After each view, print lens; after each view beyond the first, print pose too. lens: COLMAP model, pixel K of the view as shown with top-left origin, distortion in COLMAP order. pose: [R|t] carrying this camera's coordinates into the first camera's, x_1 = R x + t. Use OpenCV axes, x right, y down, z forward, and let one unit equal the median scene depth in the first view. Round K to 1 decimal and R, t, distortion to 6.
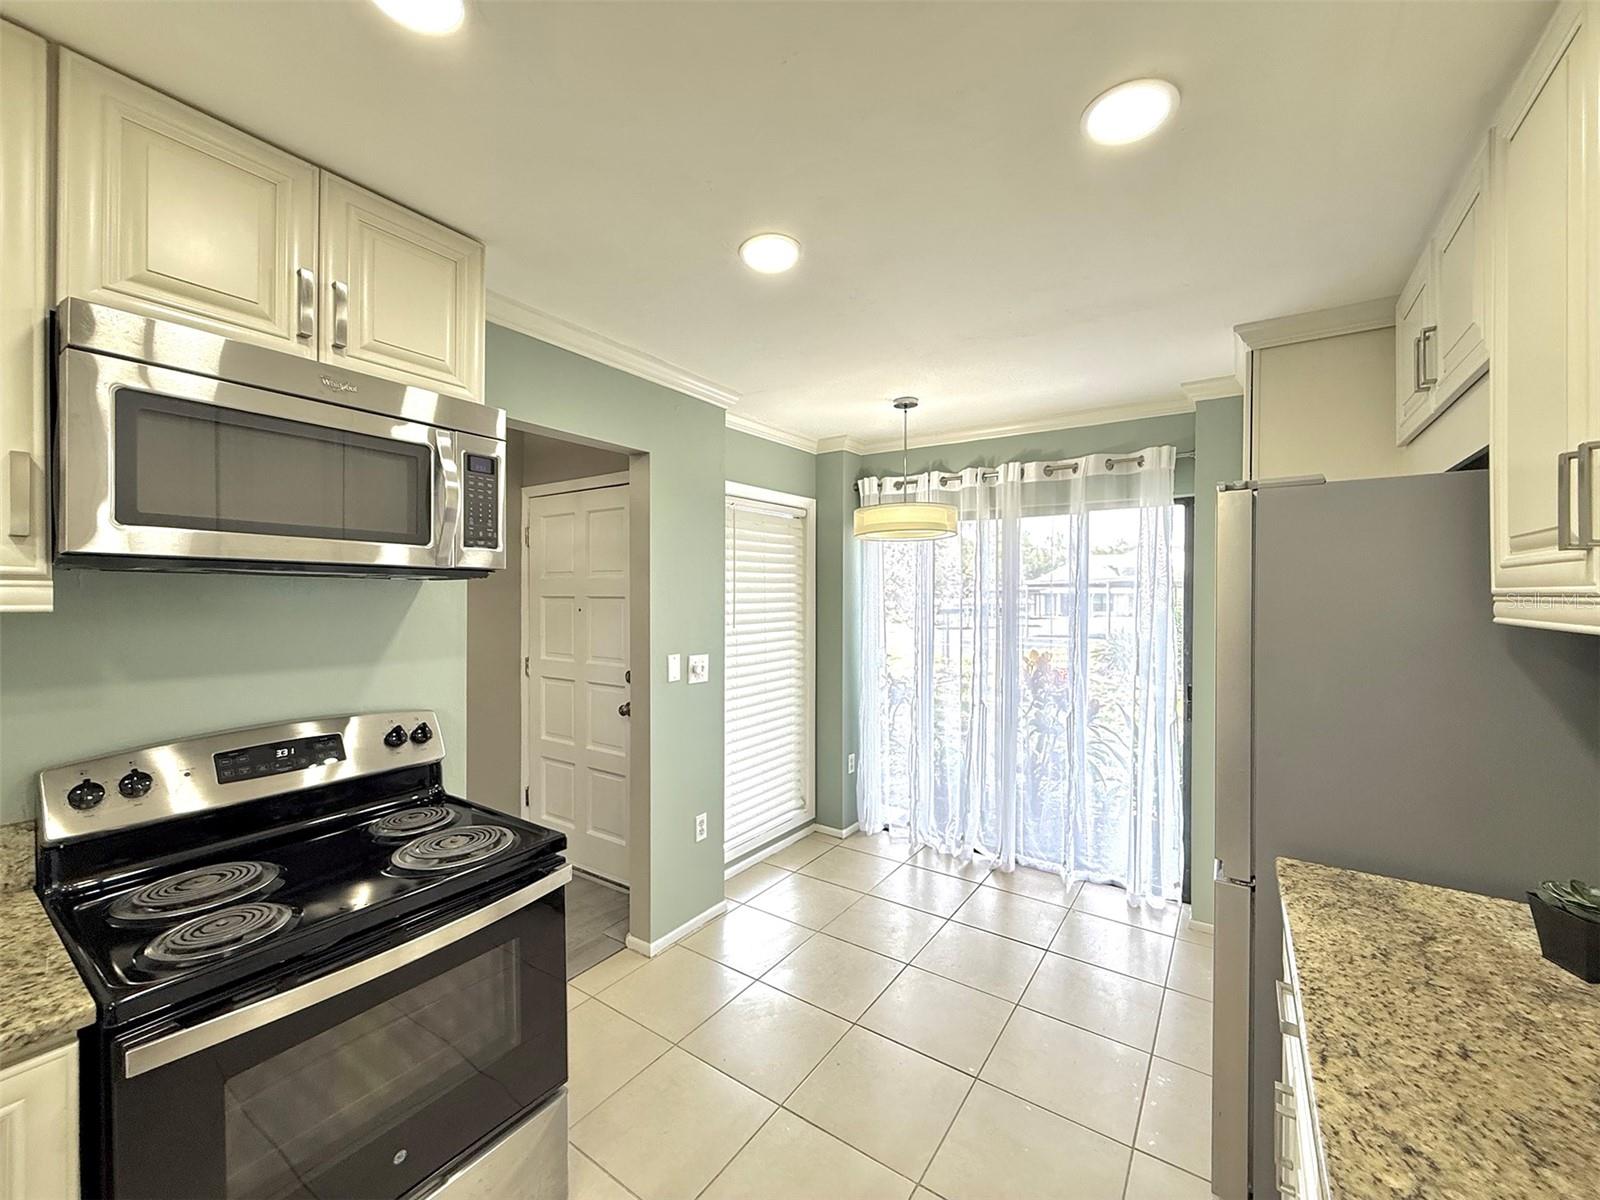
lens RADIAL K [[635.1, 0, 798.3], [0, 635.1, 599.0], [0, 0, 1]] dist [-0.000298, 0.000104]
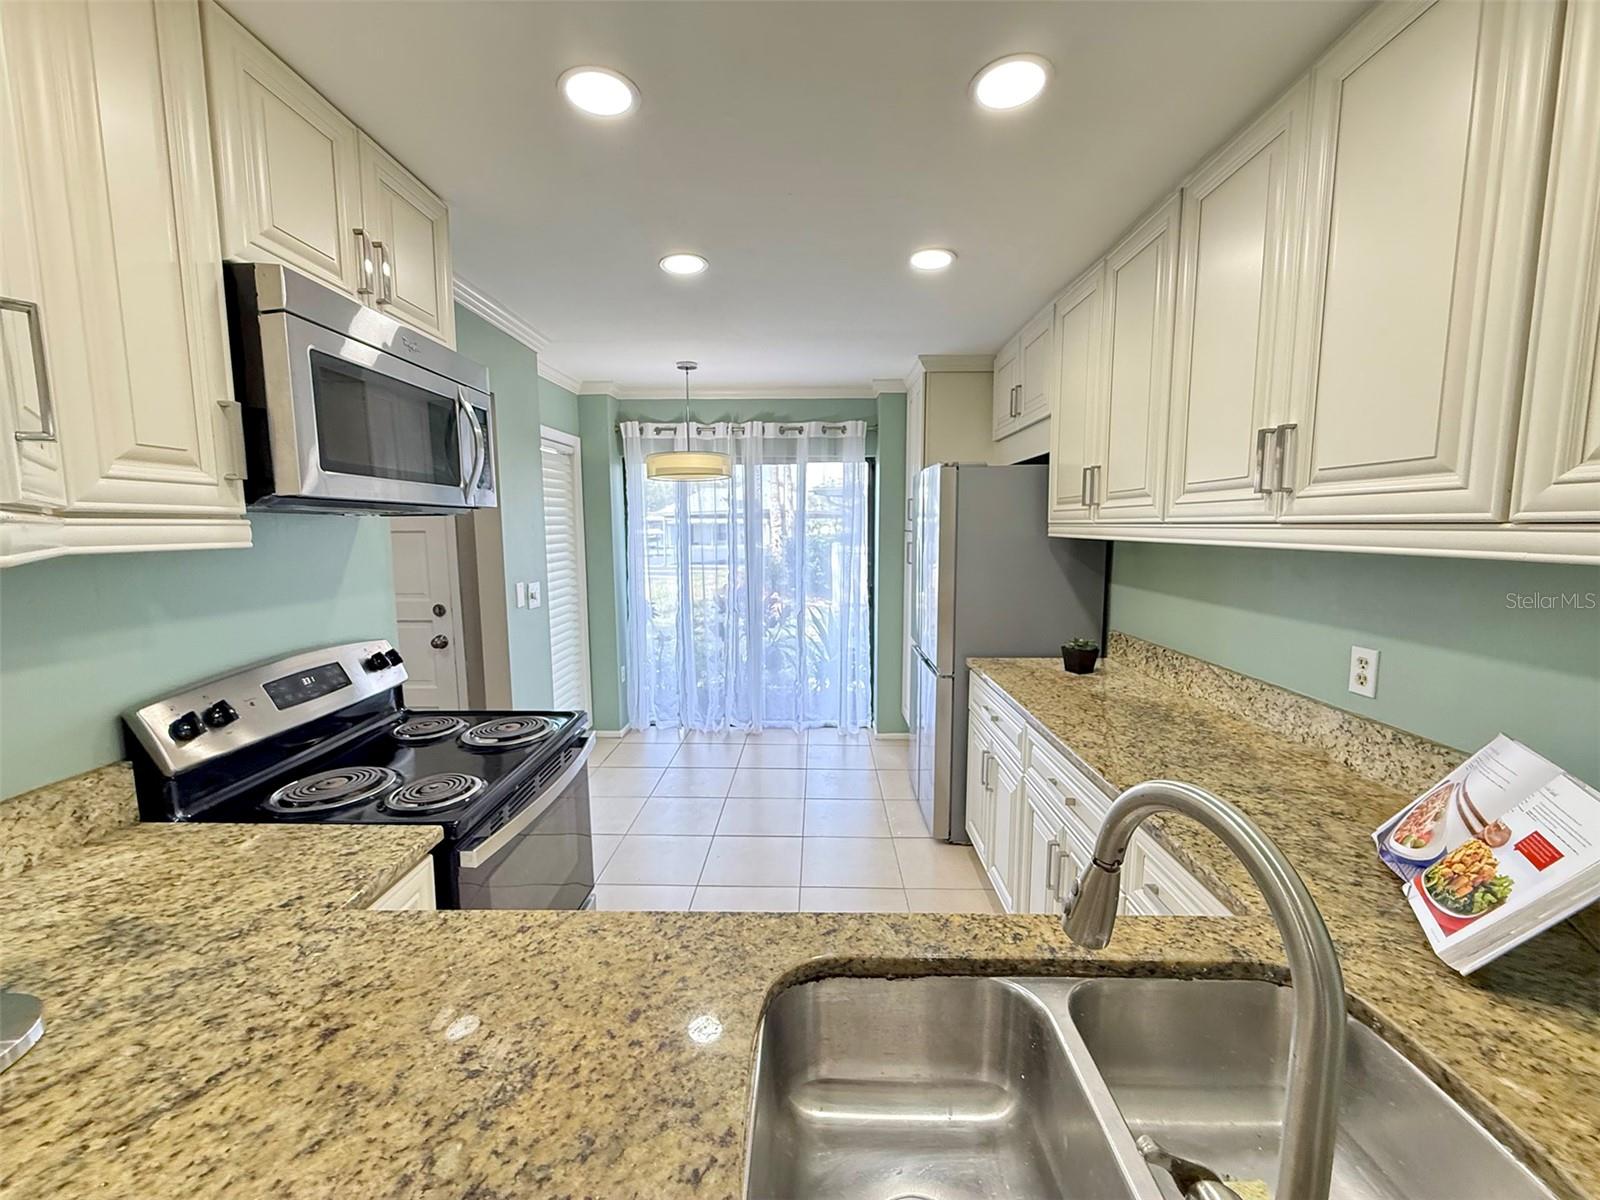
lens RADIAL K [[635.1, 0, 798.3], [0, 635.1, 599.0], [0, 0, 1]] dist [-0.000298, 0.000104]
pose [[0.838950, -0.070585, 0.539612, -0.325244], [0.011968, 0.993706, 0.111376, -0.001044], [-0.544077, -0.086981, 0.834514, -0.152095]]
